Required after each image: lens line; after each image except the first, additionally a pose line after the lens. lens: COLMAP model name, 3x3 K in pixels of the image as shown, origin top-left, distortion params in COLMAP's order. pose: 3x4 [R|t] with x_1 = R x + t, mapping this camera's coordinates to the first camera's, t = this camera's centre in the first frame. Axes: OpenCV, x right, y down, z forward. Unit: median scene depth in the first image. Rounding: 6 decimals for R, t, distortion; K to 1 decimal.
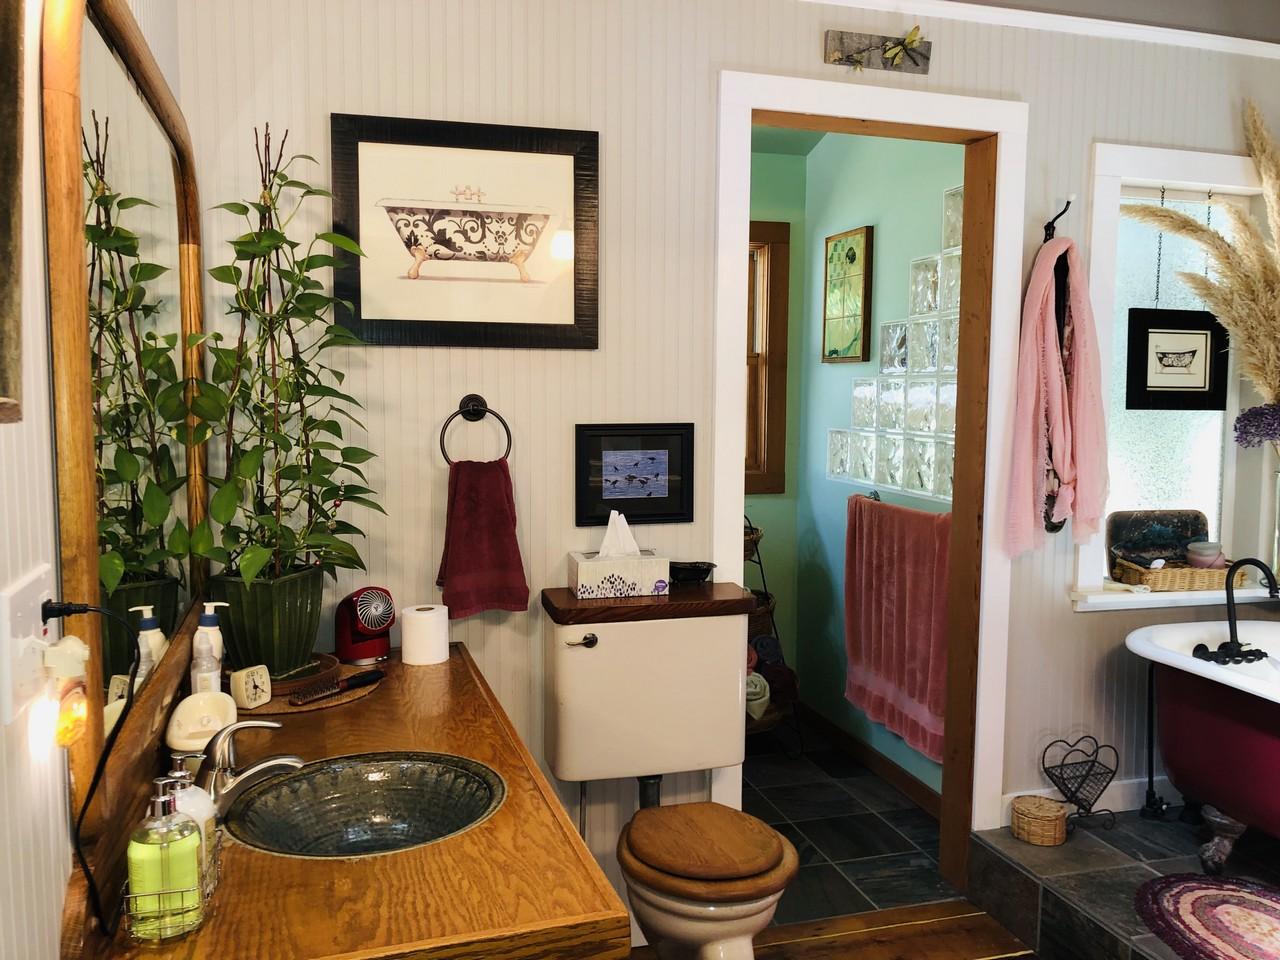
lens RADIAL K [[1056.3, 0, 640.6], [0, 1056.3, 477.5], [0, 0, 1]] dist [0.032635, -0.031379]
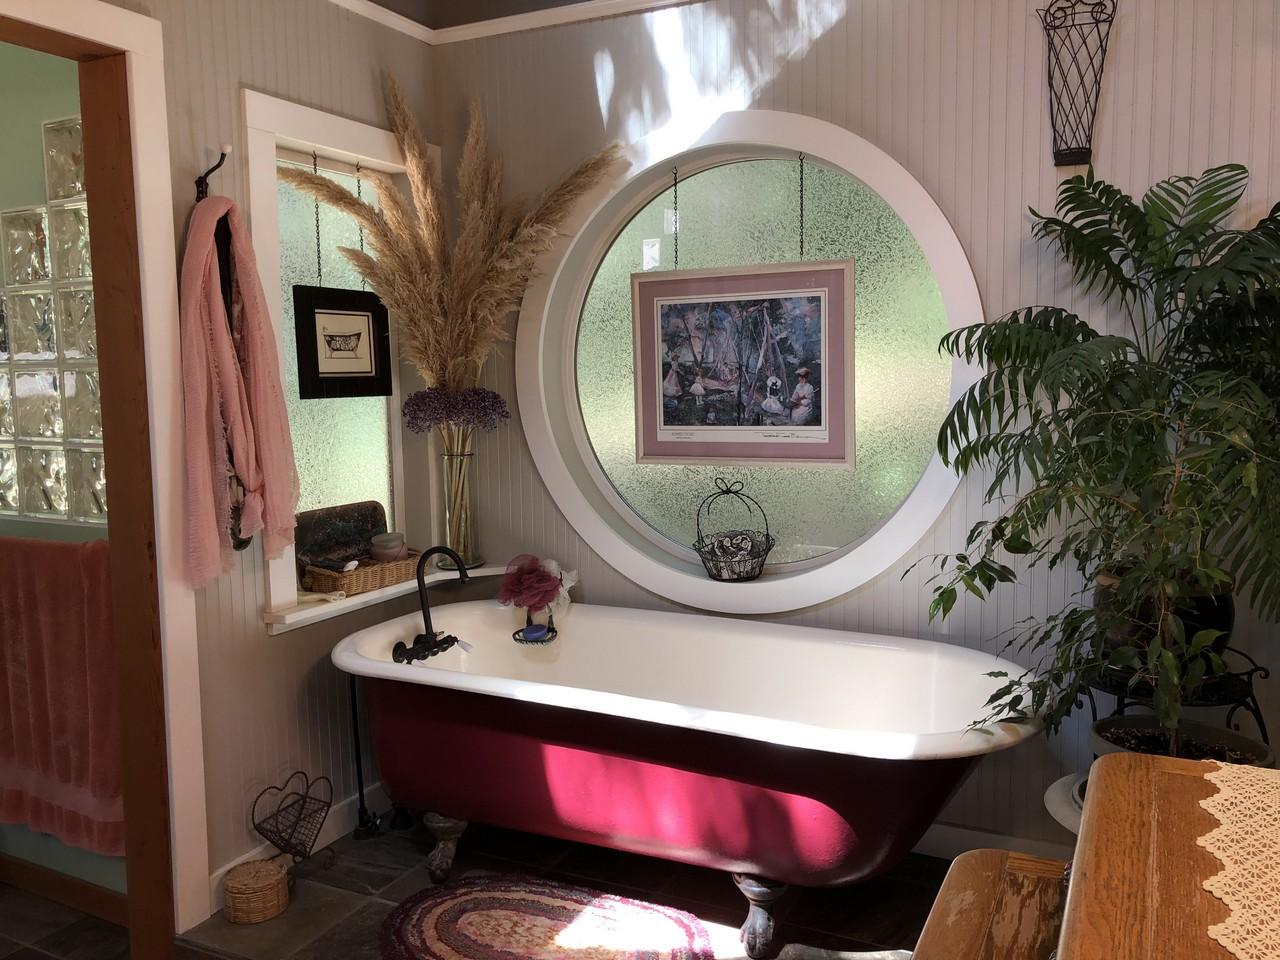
lens RADIAL K [[1056.3, 0, 643.6], [0, 1056.3, 465.2], [0, 0, 1]] dist [0.032635, -0.031379]
pose [[0.683848, -0.090508, 0.723989, 0.004536], [0.083607, 0.995461, 0.045475, -0.025566], [-0.724818, 0.029432, 0.688311, 0.181982]]
